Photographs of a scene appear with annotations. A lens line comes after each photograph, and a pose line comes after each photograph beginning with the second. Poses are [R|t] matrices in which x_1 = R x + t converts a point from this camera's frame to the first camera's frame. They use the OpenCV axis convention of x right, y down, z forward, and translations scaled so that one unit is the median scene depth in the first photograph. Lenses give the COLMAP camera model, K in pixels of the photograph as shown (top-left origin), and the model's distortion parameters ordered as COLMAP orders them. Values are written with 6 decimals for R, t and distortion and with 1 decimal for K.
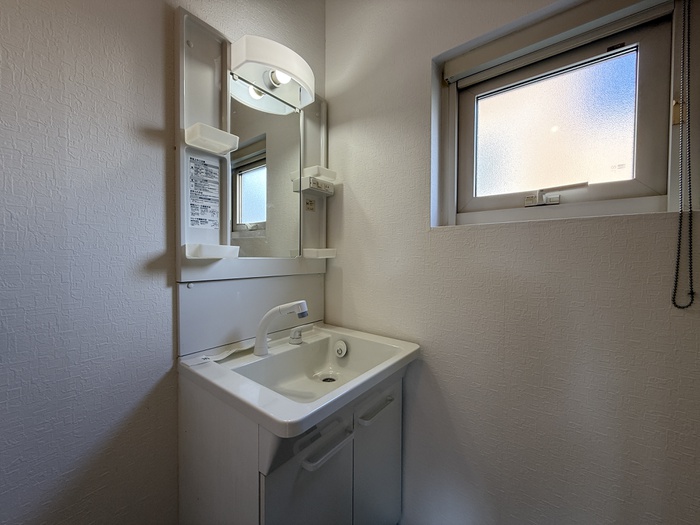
lens RADIAL K [[279.5, 0, 350.8], [0, 279.5, 260.5], [0, 0, 1]] dist [-0.002074, 0.000376]
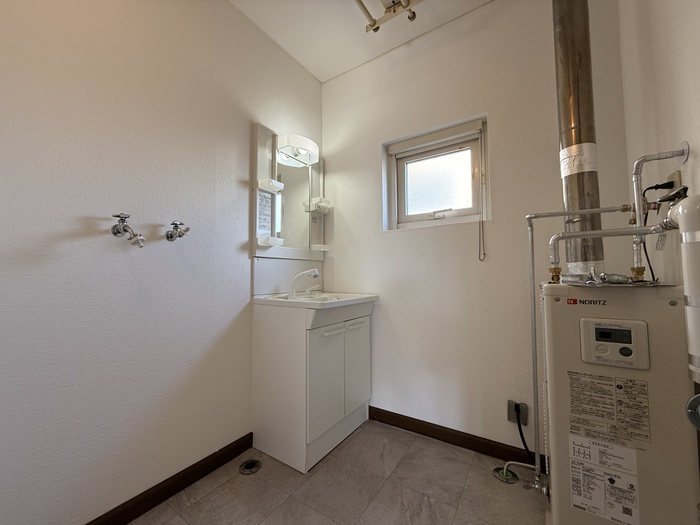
lens RADIAL K [[279.5, 0, 349.4], [0, 279.5, 261.8], [0, 0, 1]] dist [-0.002074, 0.000376]
pose [[0.996851, -0.007452, 0.078943, -0.088102], [0.012636, 0.997781, -0.065375, 0.209332], [-0.078281, 0.066167, 0.994733, -0.839295]]
